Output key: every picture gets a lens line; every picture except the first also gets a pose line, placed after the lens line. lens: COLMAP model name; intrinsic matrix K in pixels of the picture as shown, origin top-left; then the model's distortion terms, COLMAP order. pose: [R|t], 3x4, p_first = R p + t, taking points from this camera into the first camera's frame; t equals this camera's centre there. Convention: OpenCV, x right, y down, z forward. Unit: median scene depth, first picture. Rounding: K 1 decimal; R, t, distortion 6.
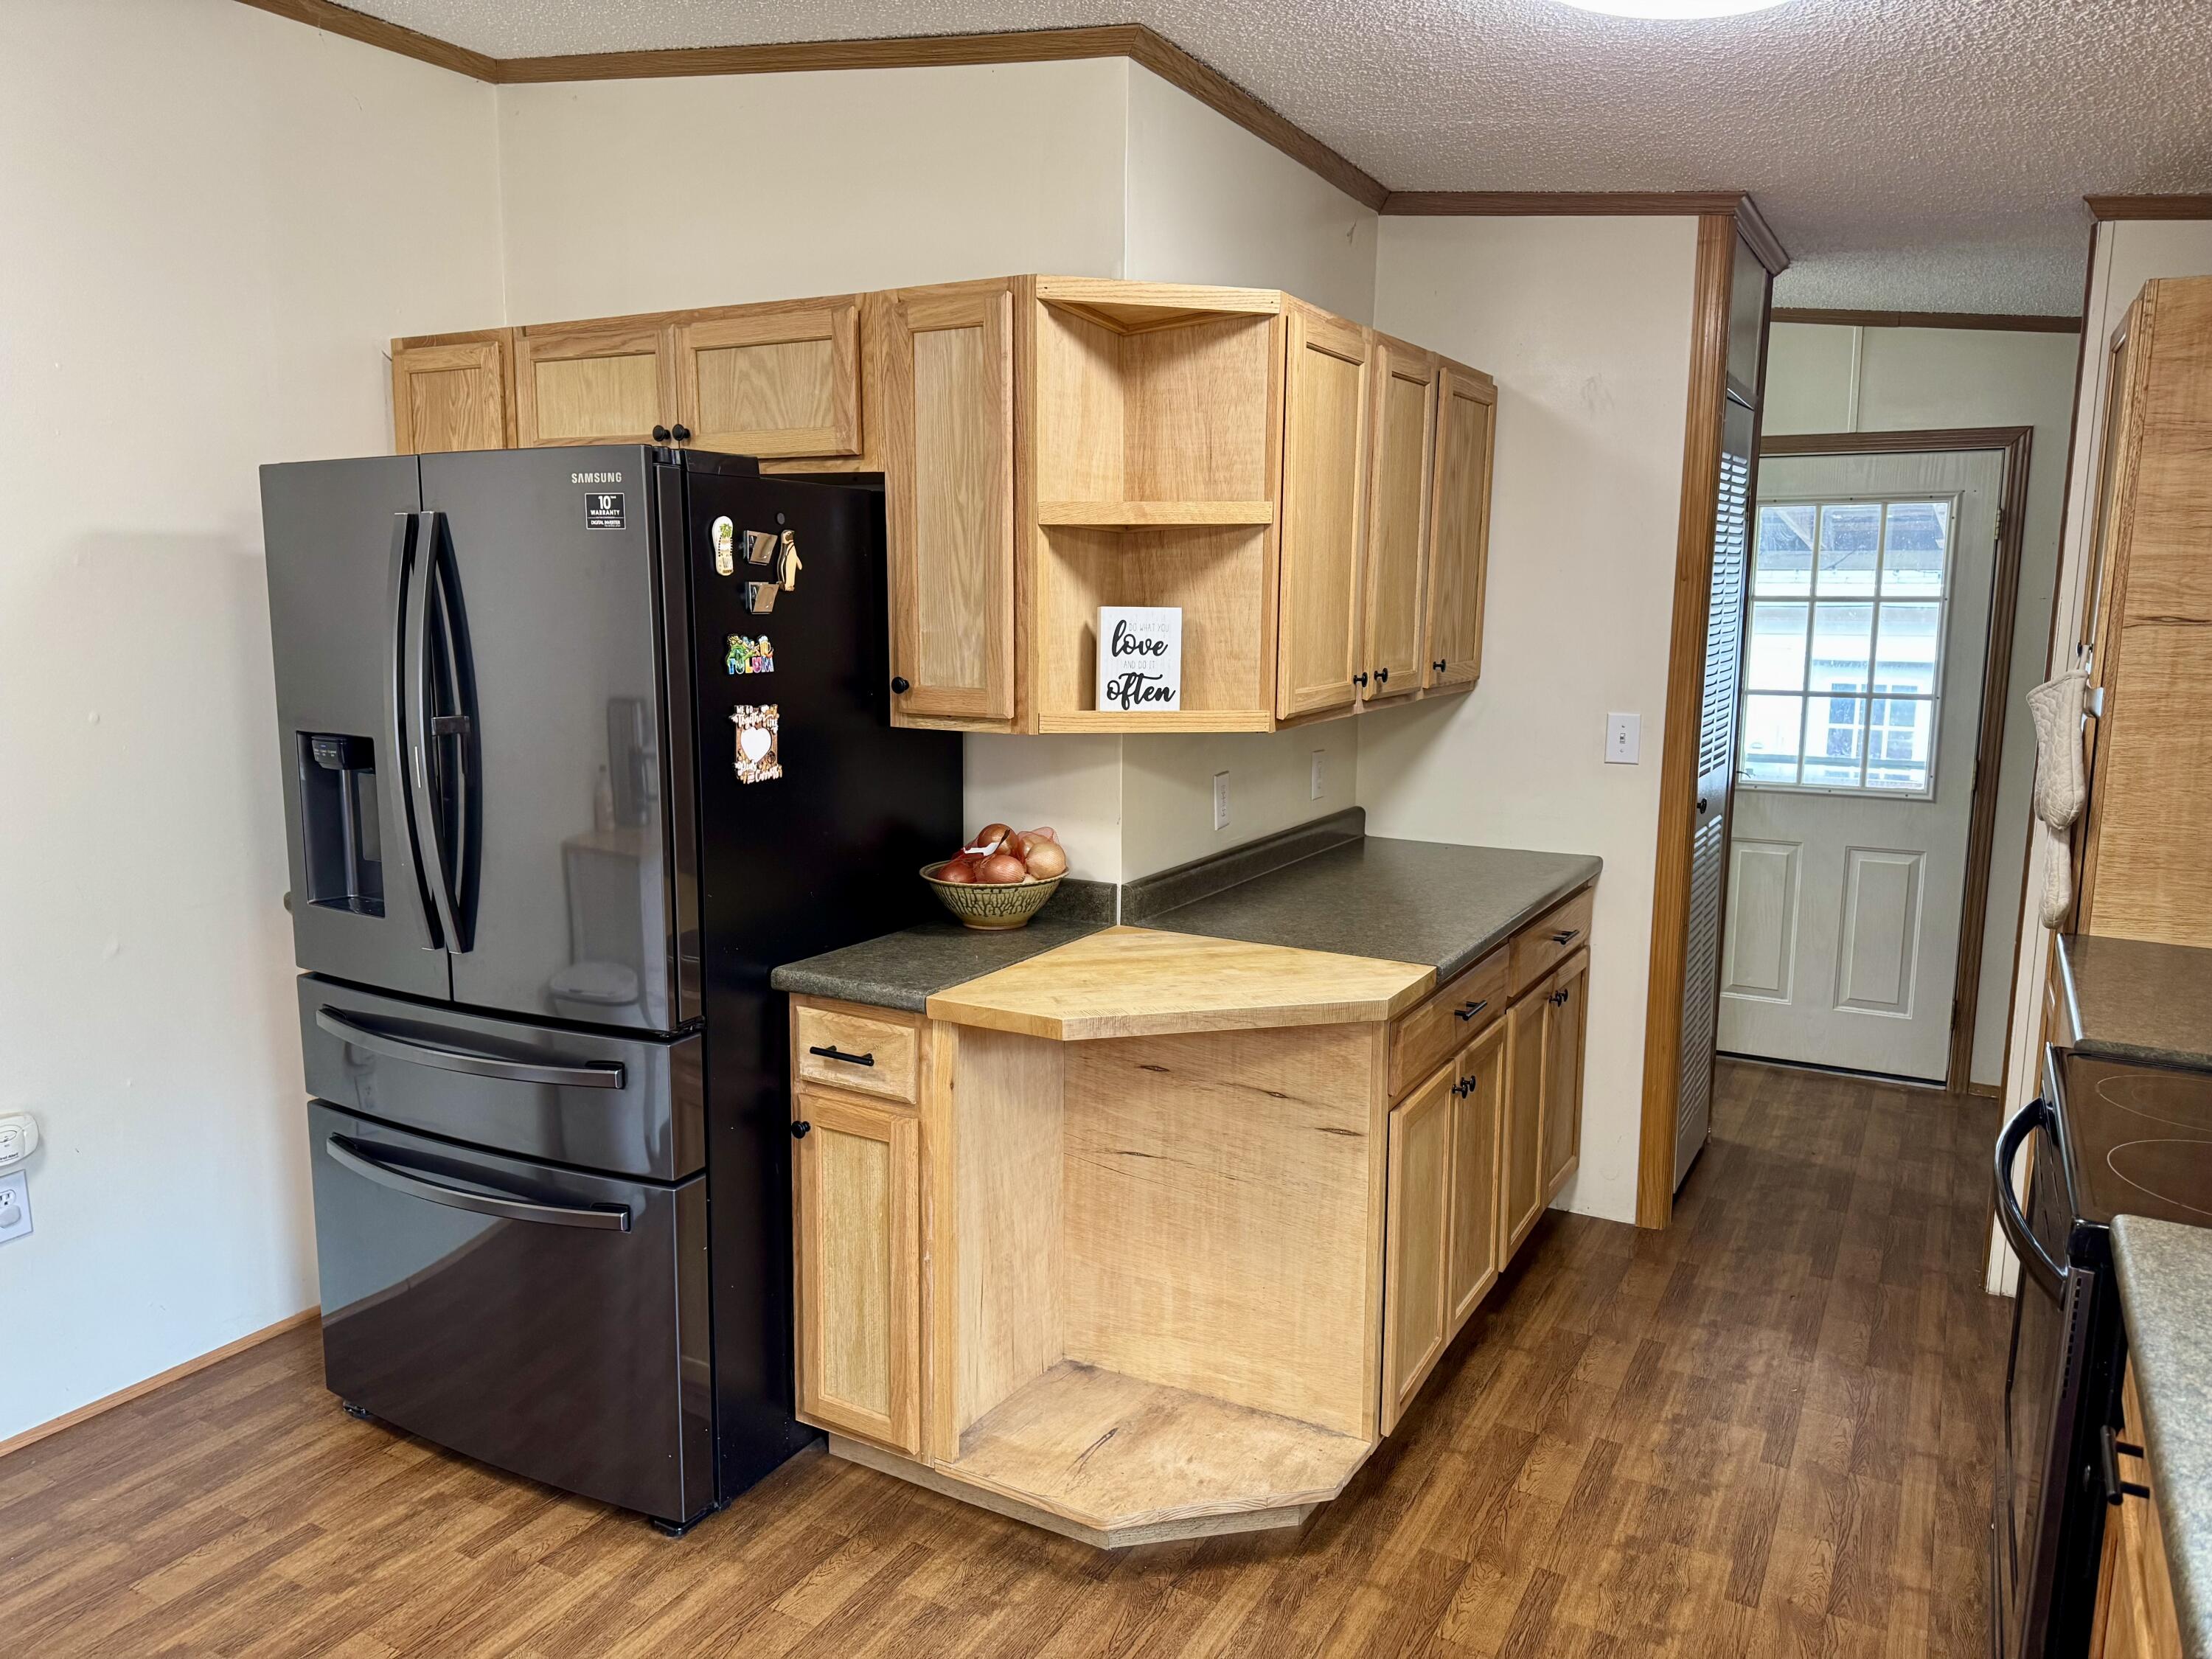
lens RADIAL K [[1528.9, 0, 1091.5], [0, 1528.9, 836.2], [0, 0, 1]] dist [0.126453, -0.178252]
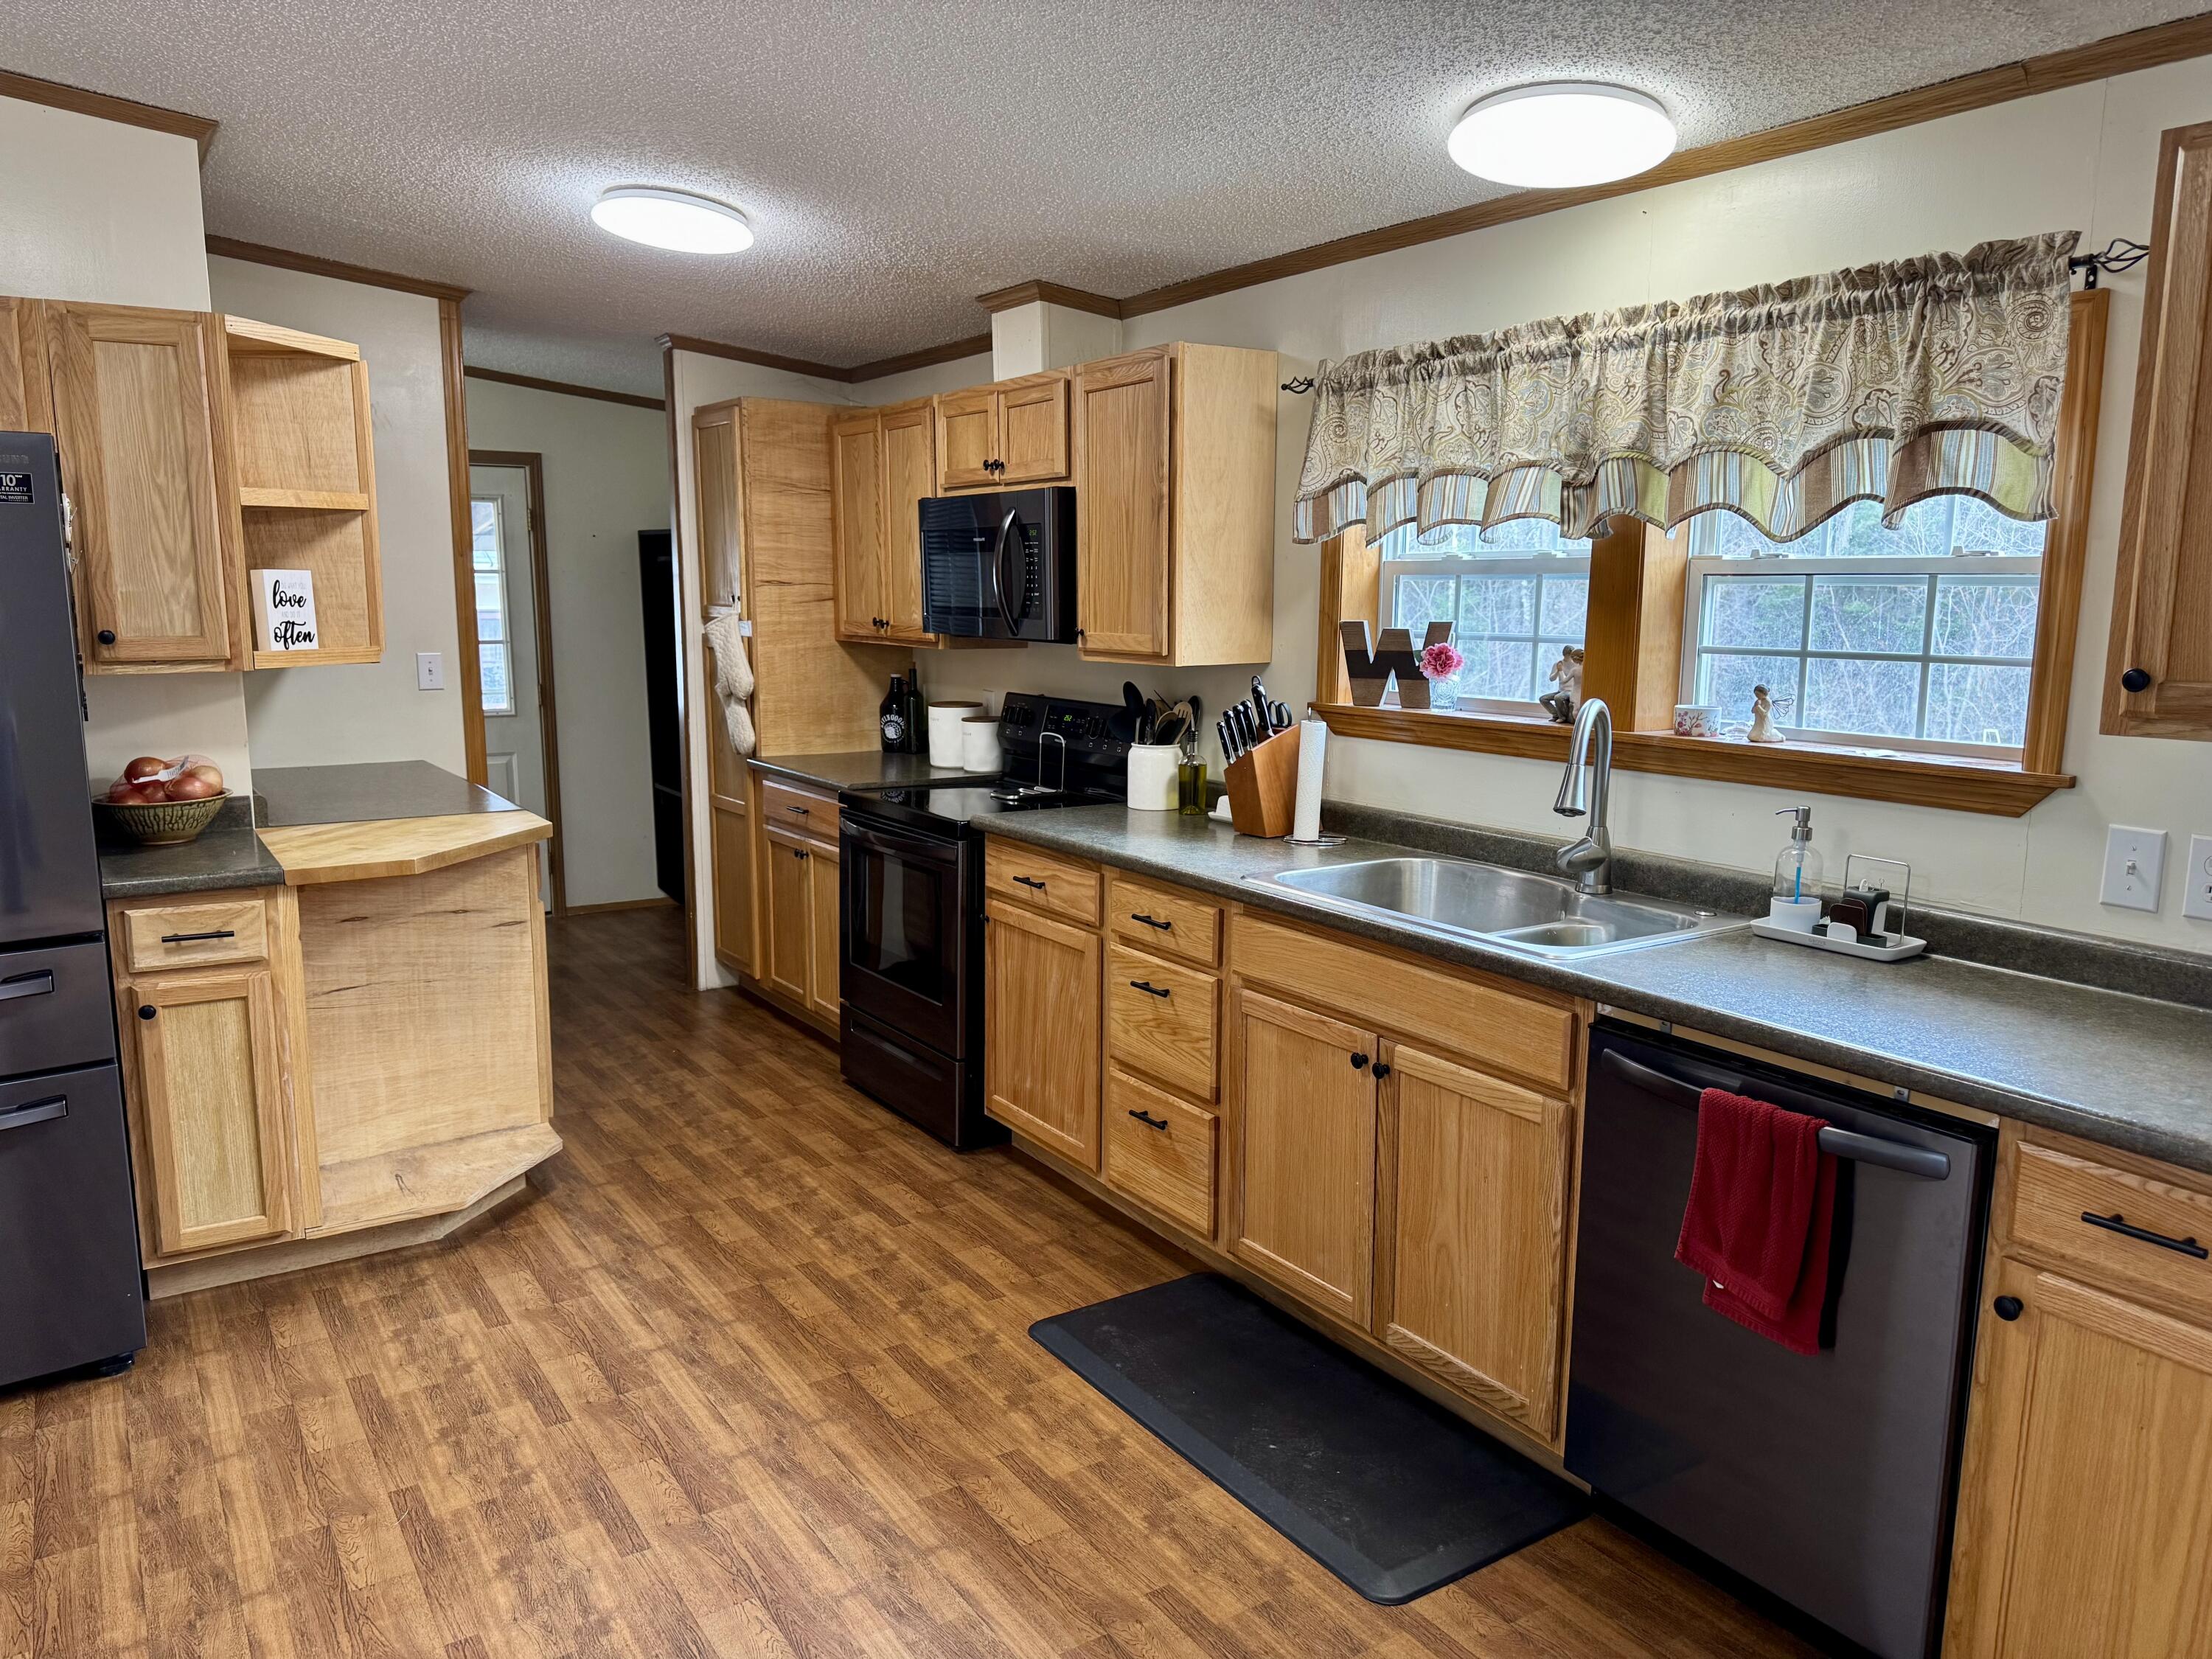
lens RADIAL K [[1551.8, 0, 1097.8], [0, 1551.8, 838.3], [0, 0, 1]] dist [0.127874, -0.190633]
pose [[0.455870, -0.148084, 0.877641, -0.860800], [0.136196, 0.986055, 0.095633, 0.039411], [-0.879564, 0.075935, 0.469681, -0.214978]]
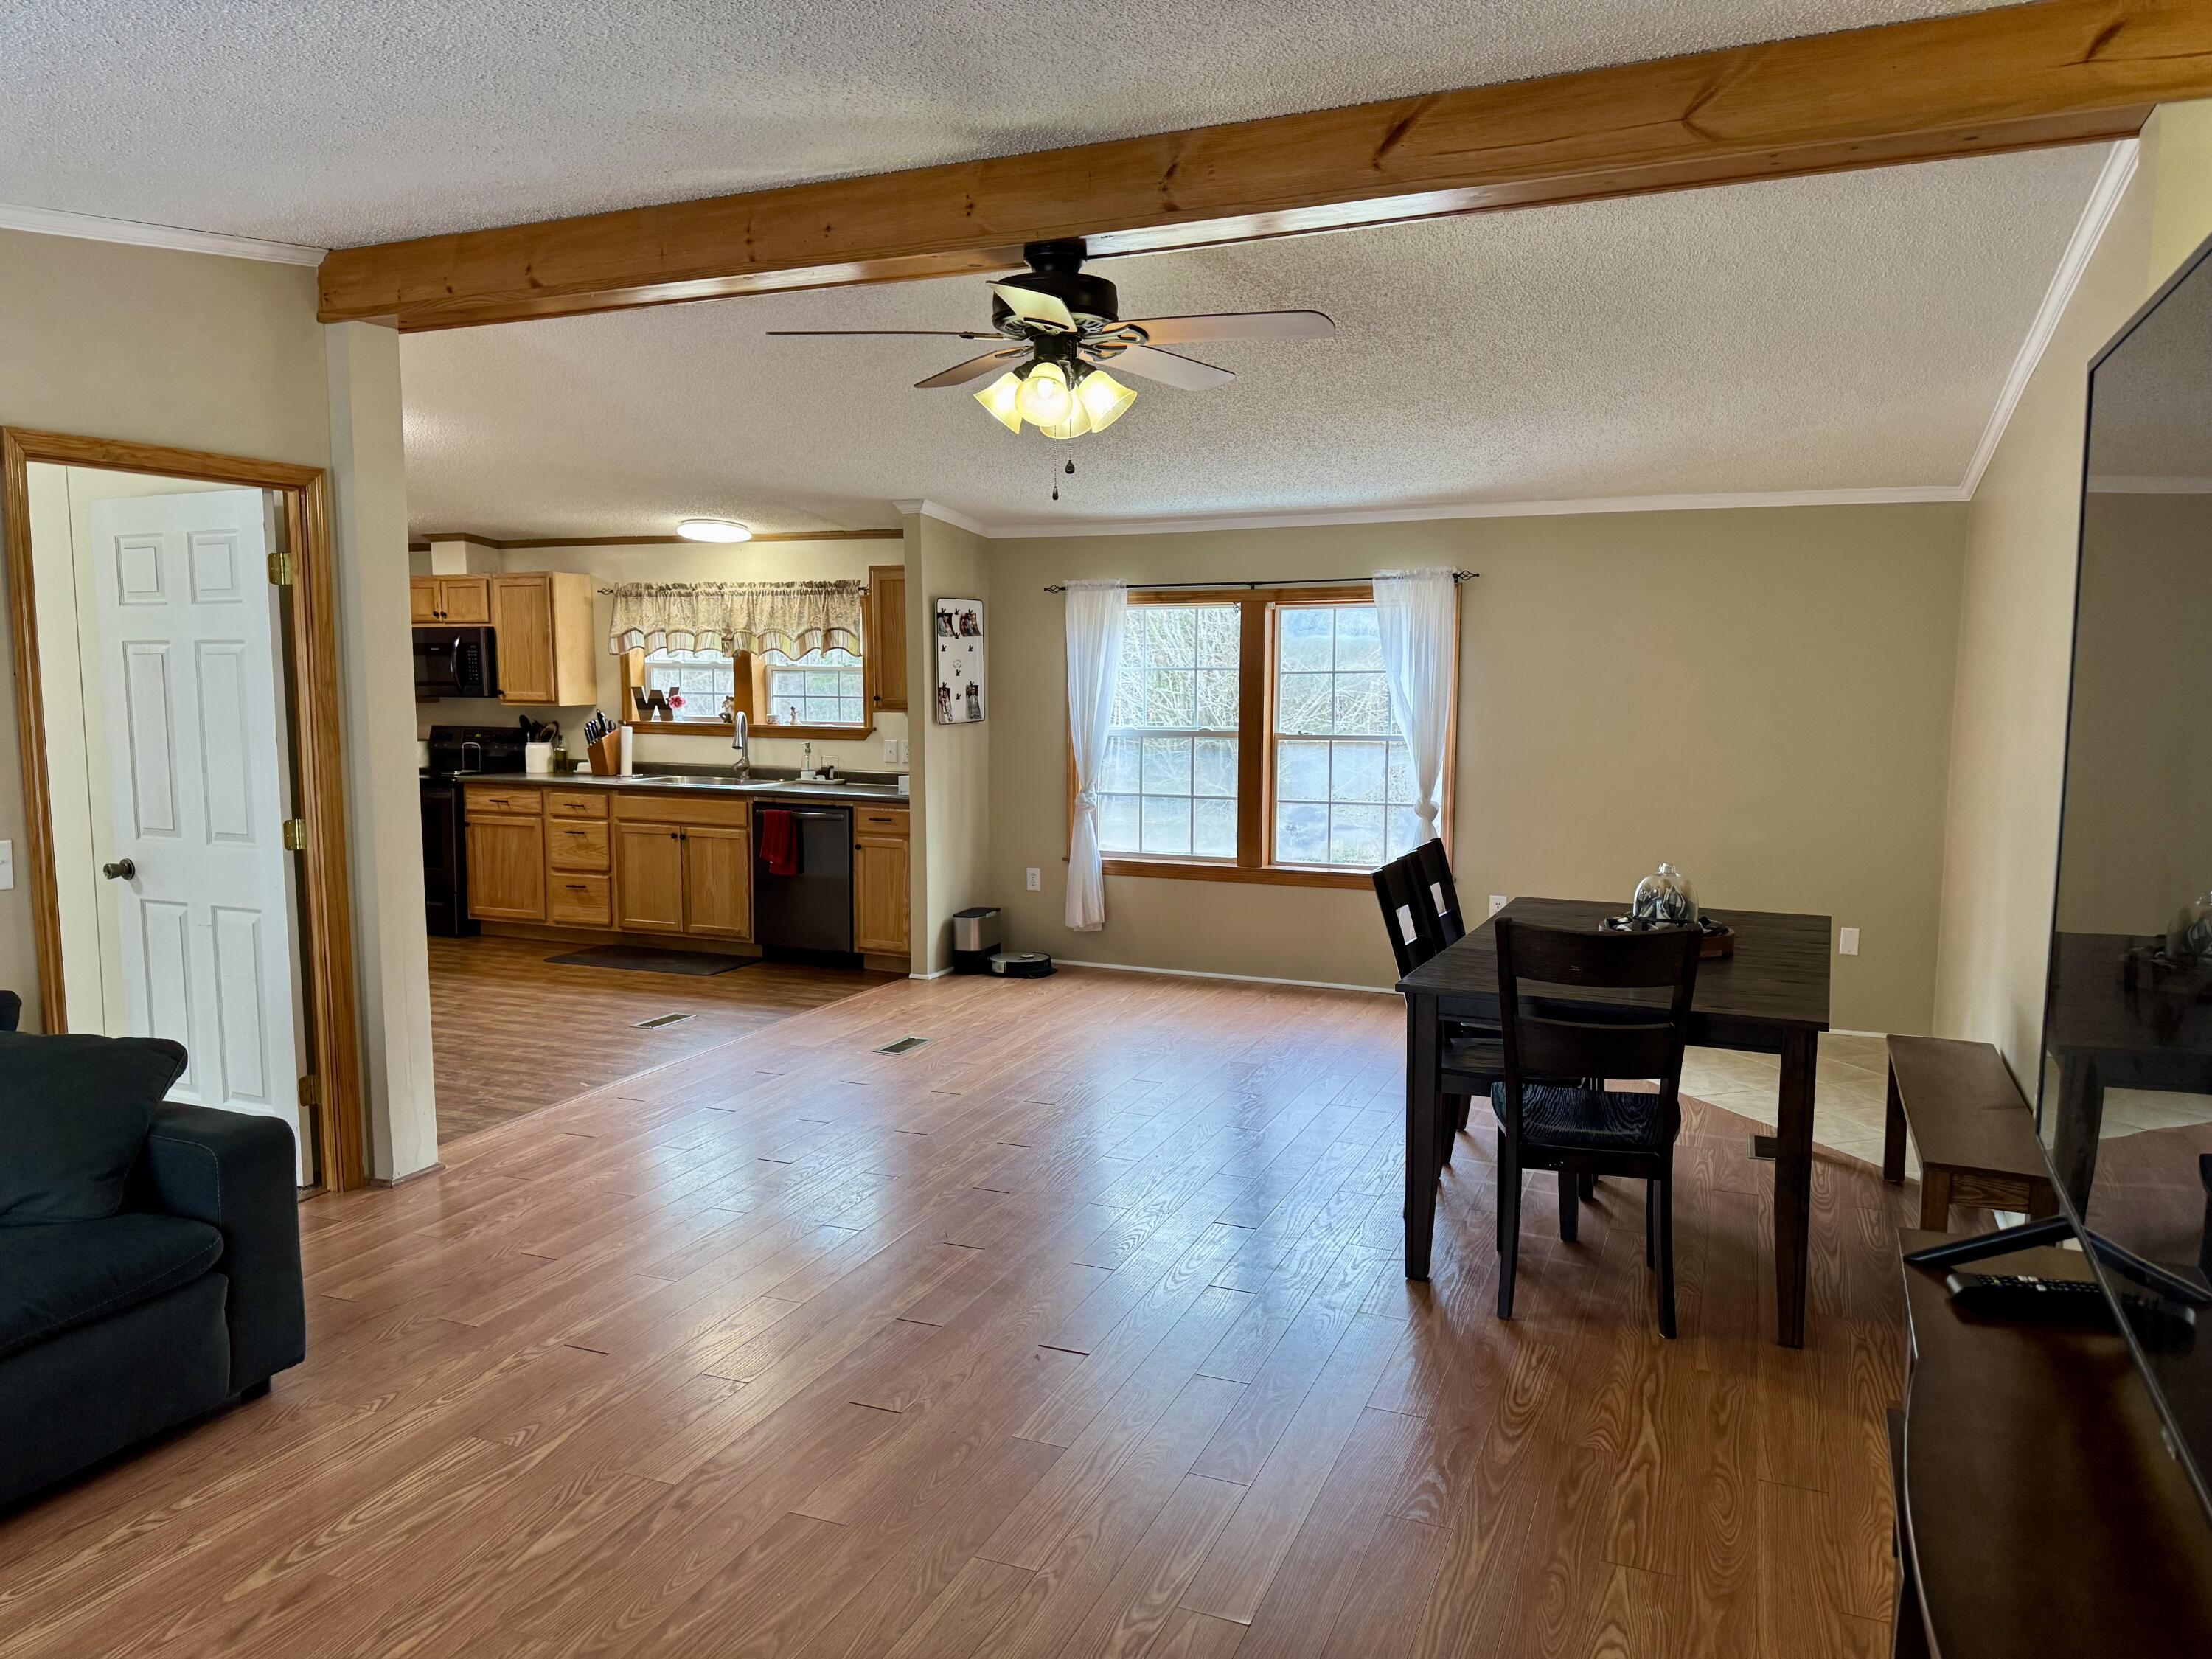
lens RADIAL K [[1551.8, 0, 1097.8], [0, 1551.8, 838.3], [0, 0, 1]] dist [0.127874, -0.190633]
pose [[-0.104656, -0.114703, 0.987872, -2.979295], [0.148880, 0.980326, 0.129600, 0.043320], [-0.983302, 0.160638, -0.085520, -0.416200]]
